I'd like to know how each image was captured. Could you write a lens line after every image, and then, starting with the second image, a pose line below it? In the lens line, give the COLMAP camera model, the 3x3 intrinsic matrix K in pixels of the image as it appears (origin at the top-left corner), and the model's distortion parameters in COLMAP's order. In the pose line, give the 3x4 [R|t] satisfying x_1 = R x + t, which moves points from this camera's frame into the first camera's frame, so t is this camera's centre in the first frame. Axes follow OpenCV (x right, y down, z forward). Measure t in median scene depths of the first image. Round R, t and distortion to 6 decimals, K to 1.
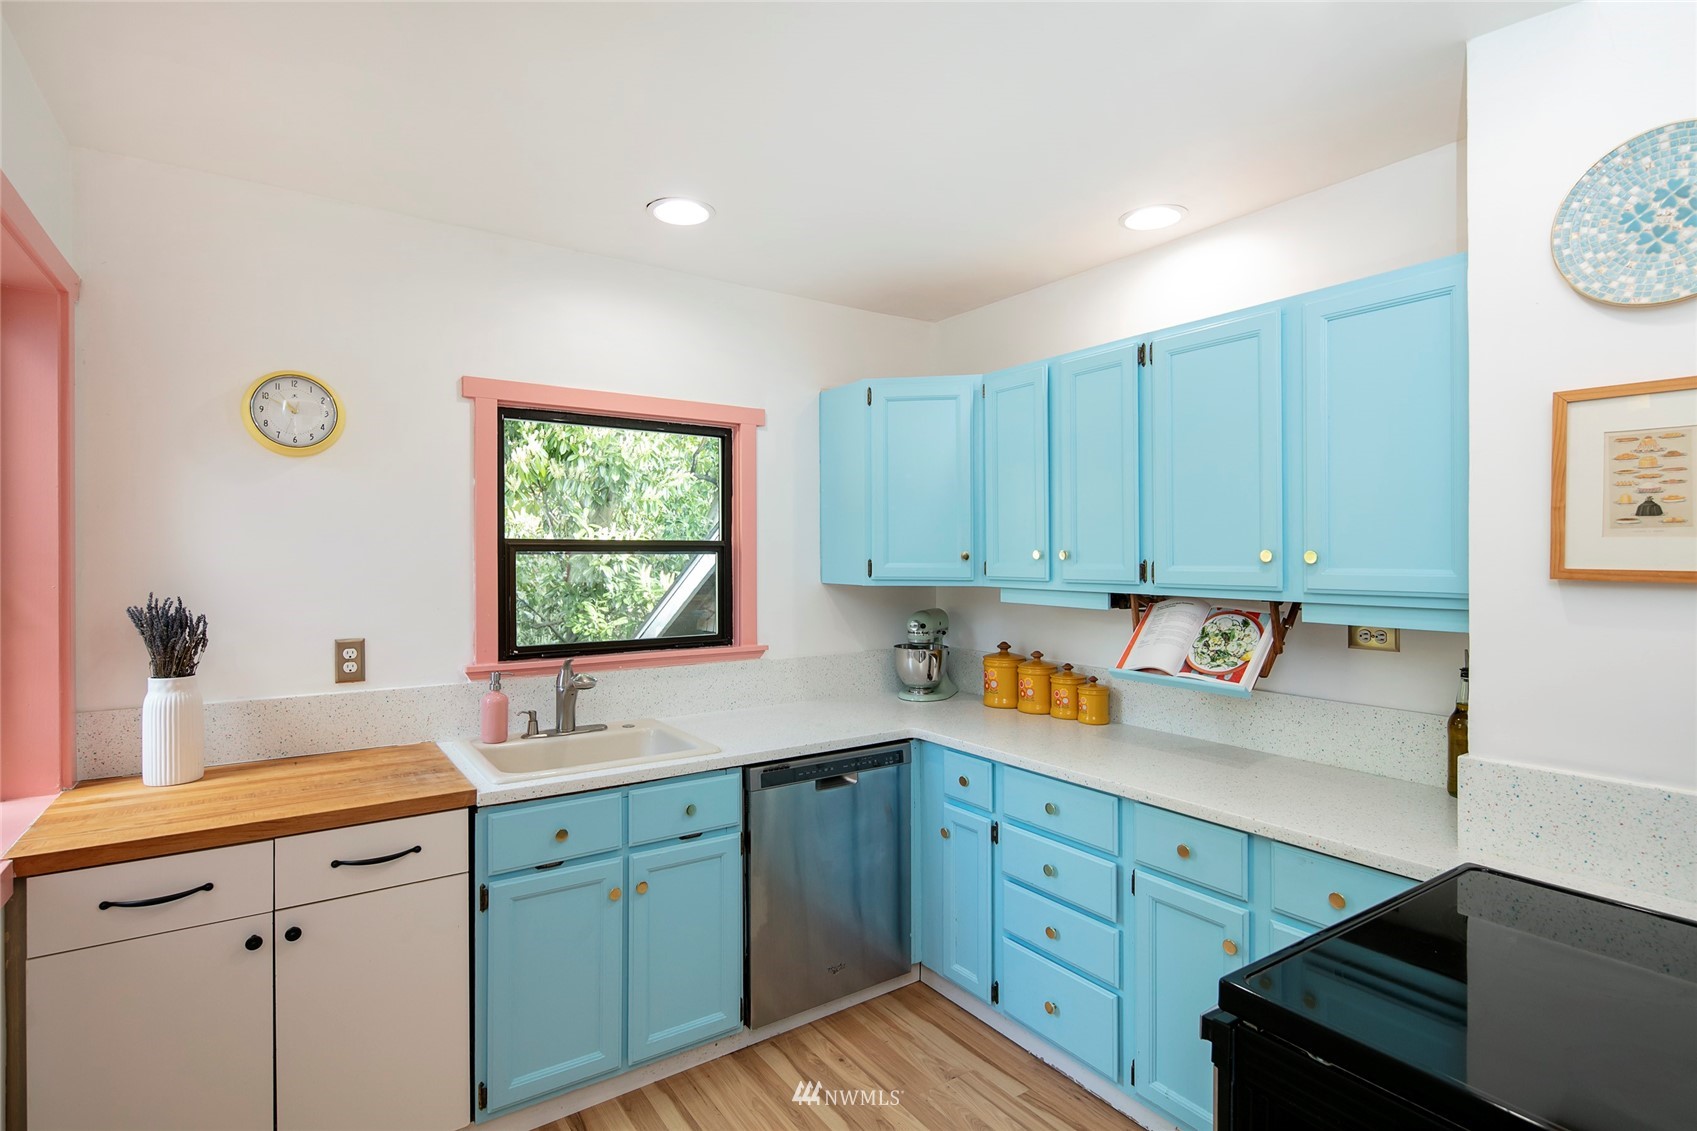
lens RADIAL K [[839.7, 0, 848.5], [0, 839.7, 565.5], [0, 0, 1]] dist [0.004785, 0.000651]
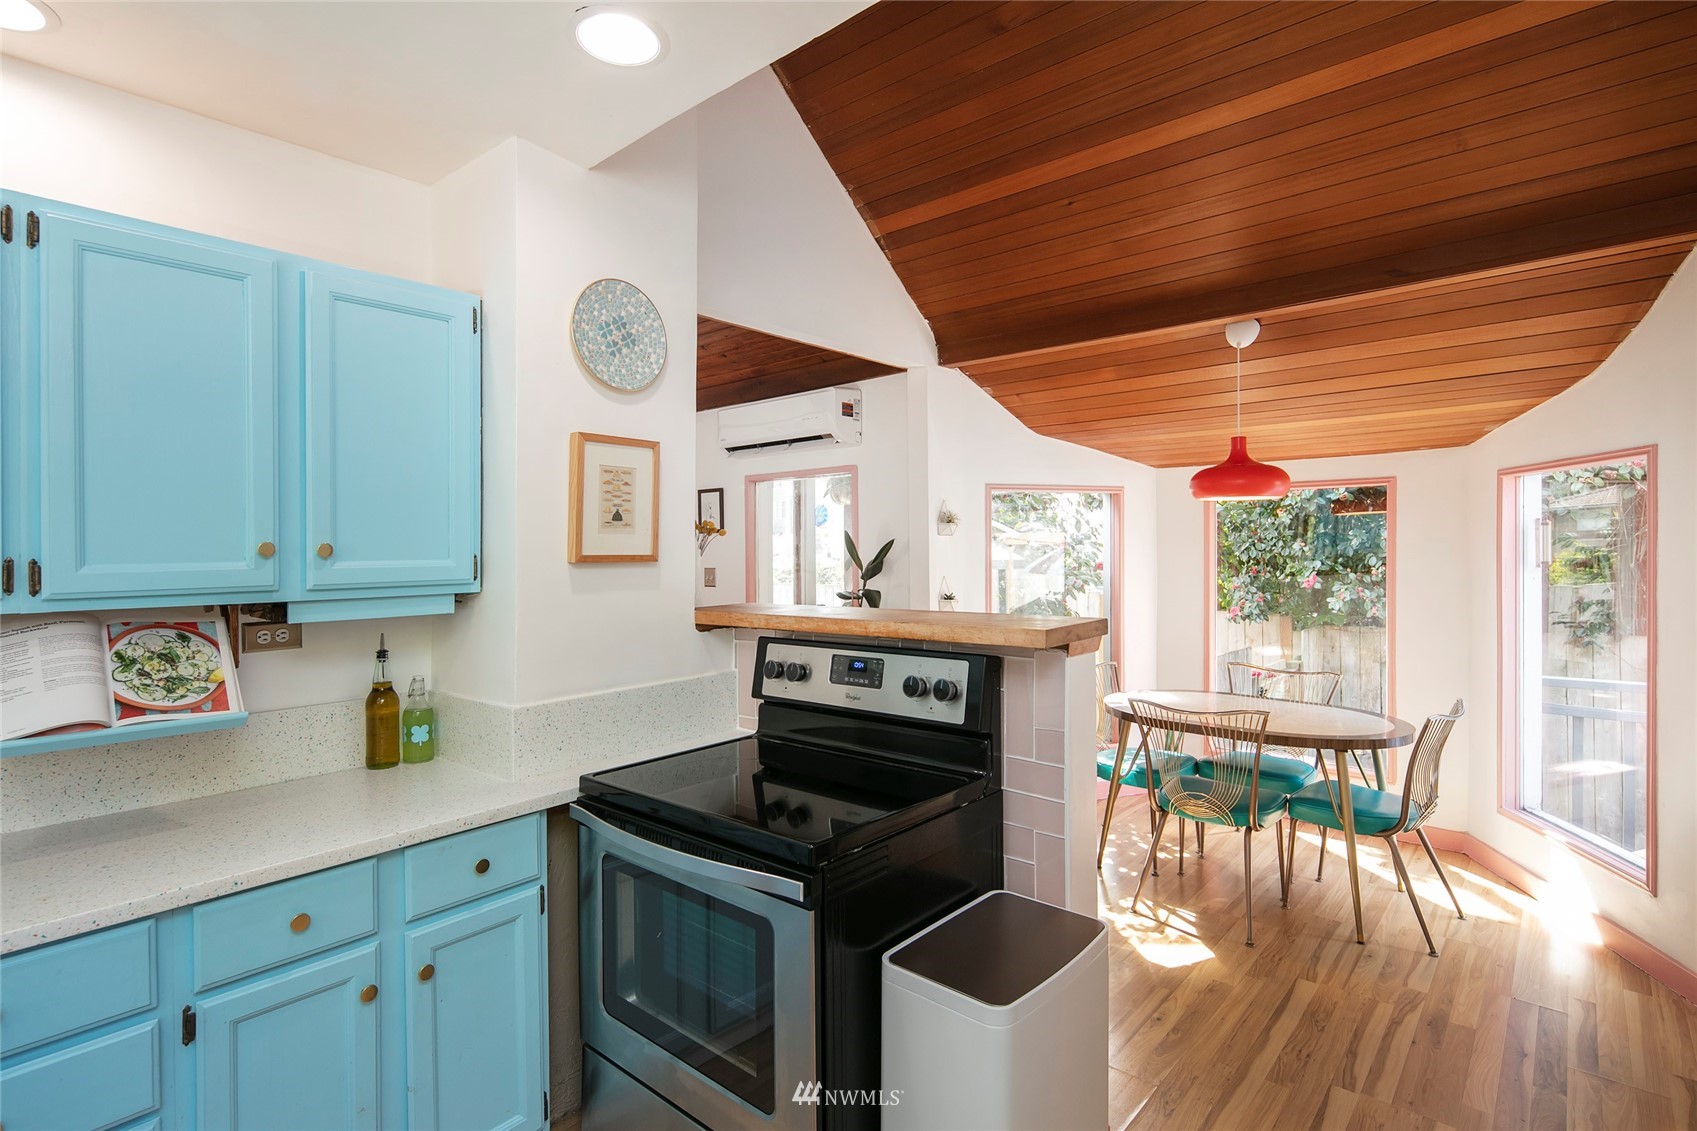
lens RADIAL K [[839.7, 0, 848.5], [0, 839.7, 565.5], [0, 0, 1]] dist [0.004785, 0.000651]
pose [[-0.259066, -0.019414, 0.965665, -0.653133], [0.022271, 0.999412, 0.026068, -0.005798], [-0.965603, 0.028260, -0.258481, 0.922597]]
